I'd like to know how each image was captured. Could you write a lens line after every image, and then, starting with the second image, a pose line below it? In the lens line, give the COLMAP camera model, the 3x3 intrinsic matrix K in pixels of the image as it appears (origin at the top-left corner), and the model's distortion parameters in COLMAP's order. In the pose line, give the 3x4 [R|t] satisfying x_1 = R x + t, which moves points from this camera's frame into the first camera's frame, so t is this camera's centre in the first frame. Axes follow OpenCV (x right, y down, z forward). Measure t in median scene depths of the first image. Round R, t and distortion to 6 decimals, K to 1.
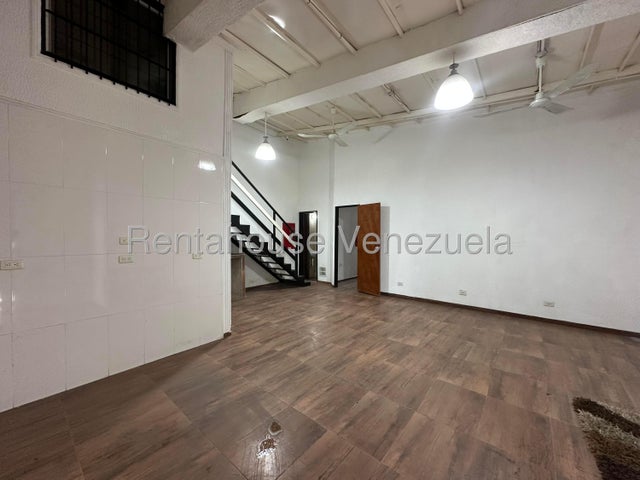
lens RADIAL K [[255.9, 0, 317.8], [0, 255.9, 240.2], [0, 0, 1]] dist [-0.002442, 0.000253]
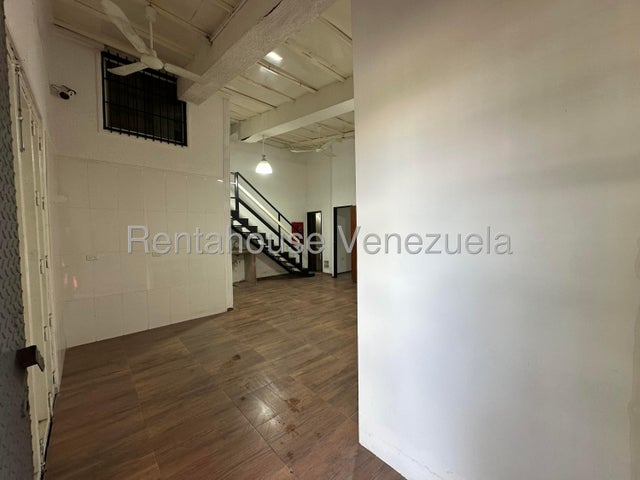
lens RADIAL K [[255.9, 0, 317.3], [0, 255.9, 240.5], [0, 0, 1]] dist [-0.002442, 0.000253]
pose [[0.989479, -0.012548, -0.144128, 0.314914], [0.015651, 0.999669, 0.020417, -0.016382], [0.143824, -0.022458, 0.989348, -0.276988]]
